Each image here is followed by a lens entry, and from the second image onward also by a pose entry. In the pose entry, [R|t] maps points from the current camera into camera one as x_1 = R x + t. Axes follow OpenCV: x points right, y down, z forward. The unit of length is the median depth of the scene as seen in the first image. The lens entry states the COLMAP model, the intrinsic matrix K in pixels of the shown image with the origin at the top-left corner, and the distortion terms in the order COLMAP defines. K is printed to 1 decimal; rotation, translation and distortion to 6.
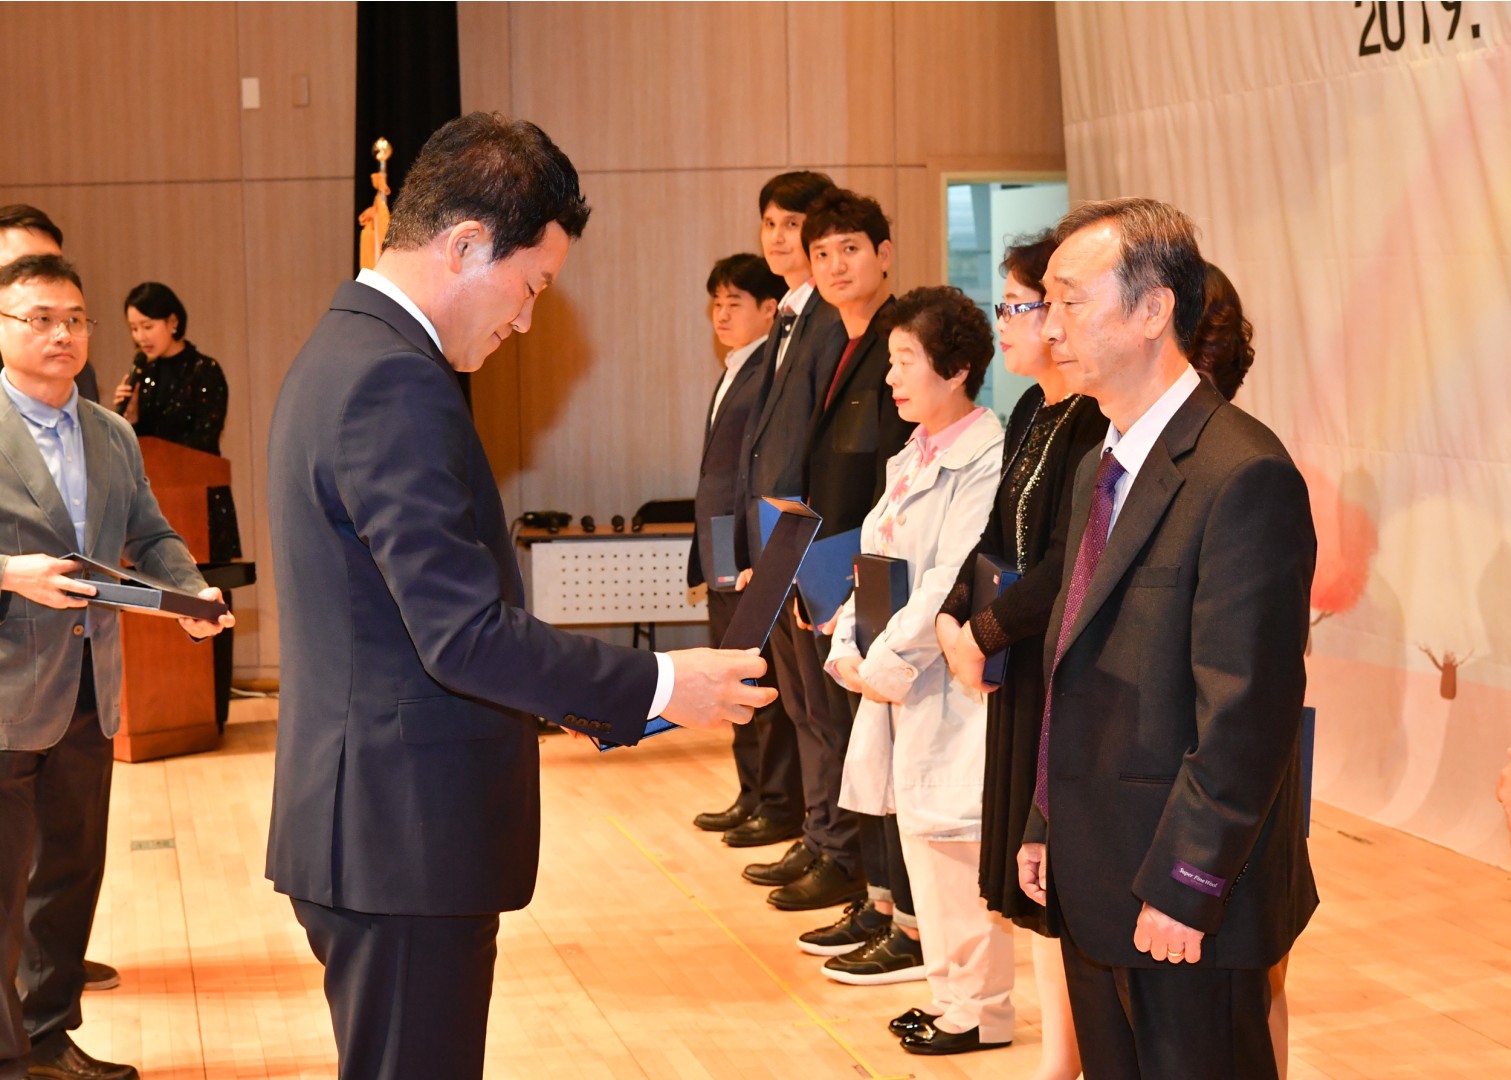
lens RADIAL K [[6823.7, 0, 435.9], [0, 6823.7, 540.0], [0, 0, 1]] dist [-0.003116, -2.324215]
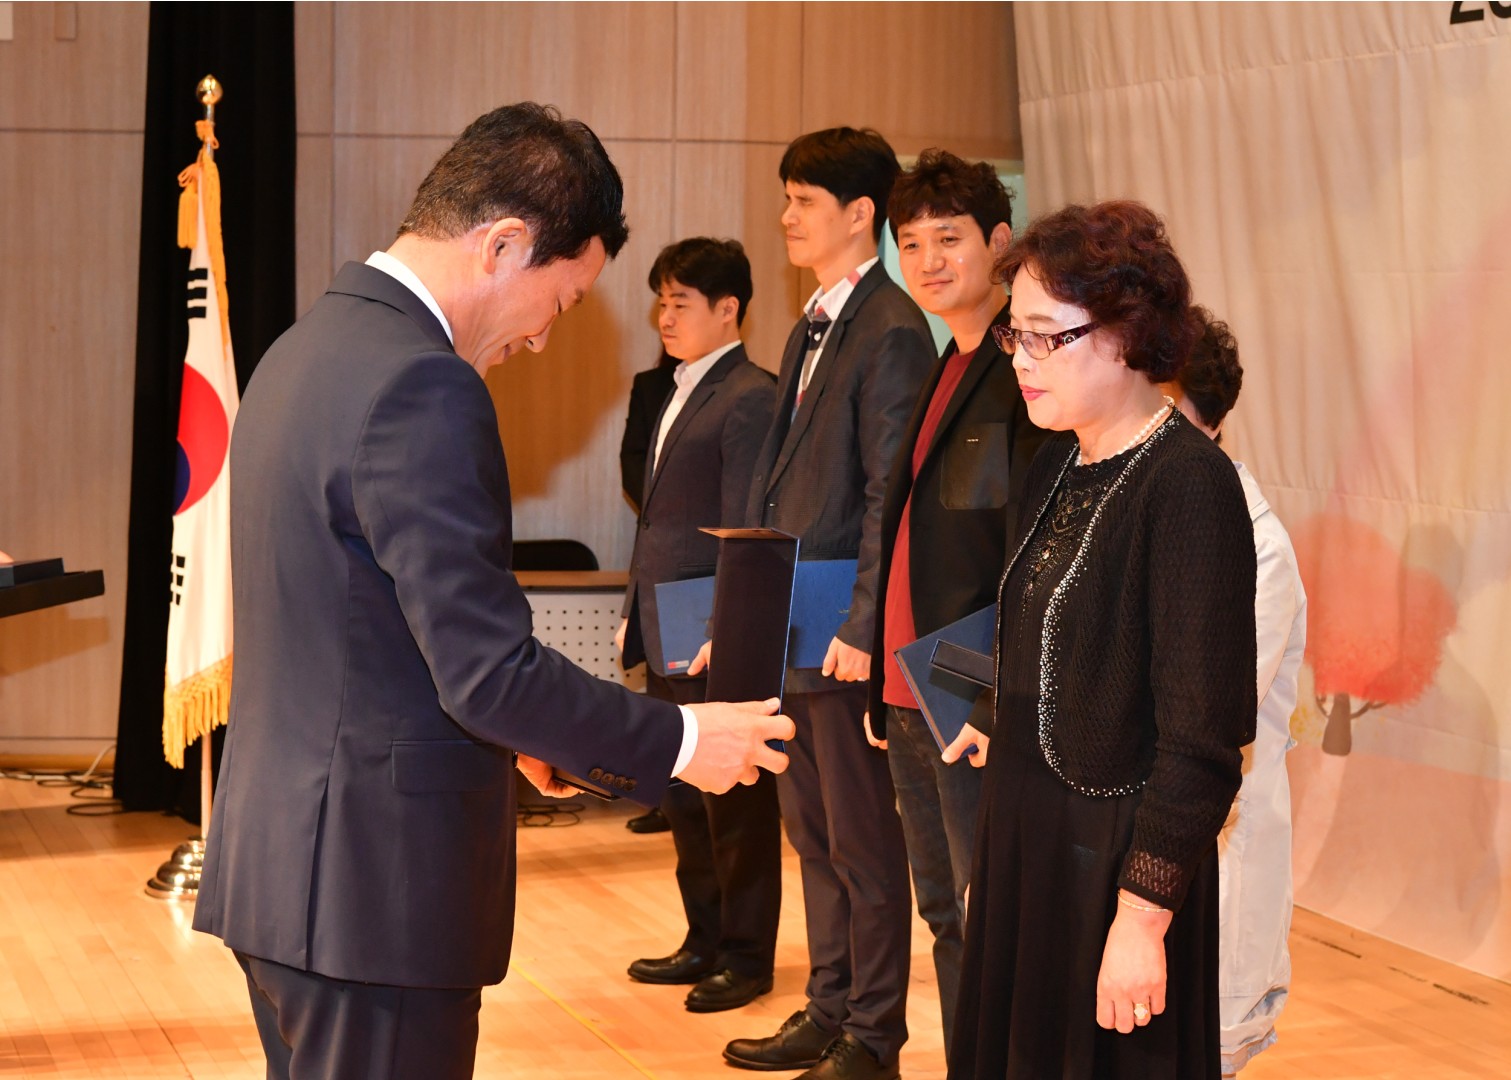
lens RADIAL K [[5539.5, 0, 1361.5], [0, 5539.5, 445.9], [0, 0, 1]] dist [0.057987, -0.589525]
pose [[0.964055, 0.025502, 0.264475, -0.047997], [-0.022031, 0.999628, -0.016083, -0.009539], [-0.264786, 0.009679, 0.964259, 0.359289]]
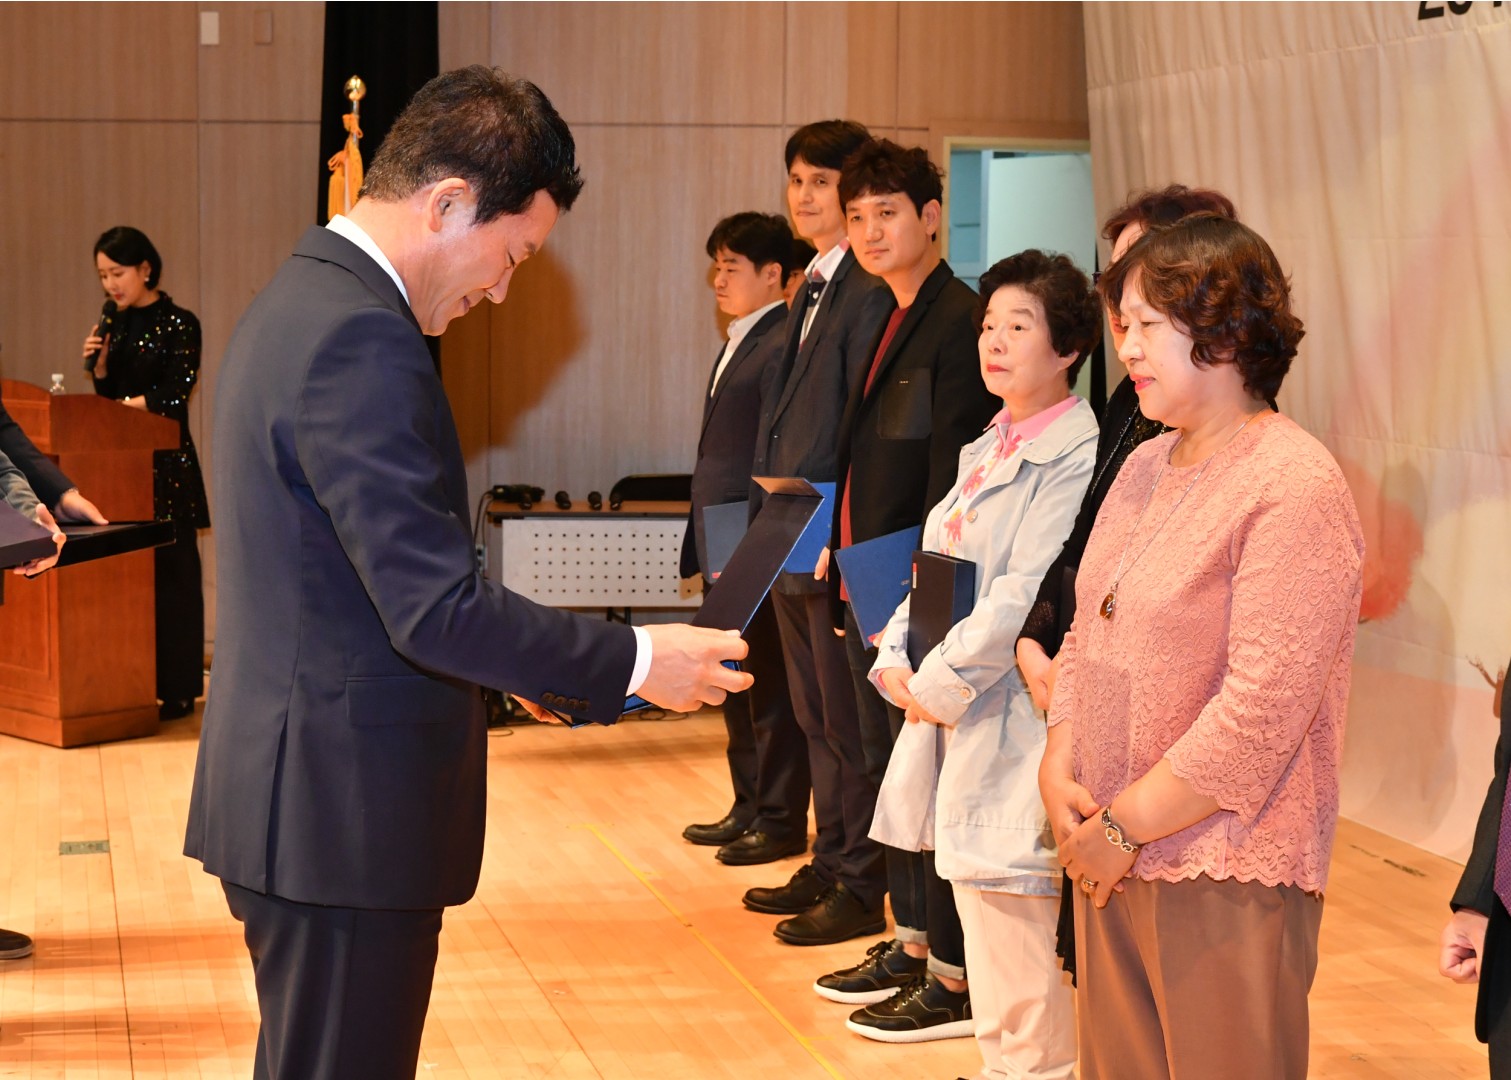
lens RADIAL K [[5672.6, 0, 839.9], [0, 5672.6, 541.5], [0, 0, 1]] dist [0.109307, -1.393537]
pose [[0.995550, 0.025433, 0.090737, -0.010865], [-0.026418, 0.999604, 0.009667, -0.005494], [-0.090455, -0.012021, 0.995828, 0.235015]]
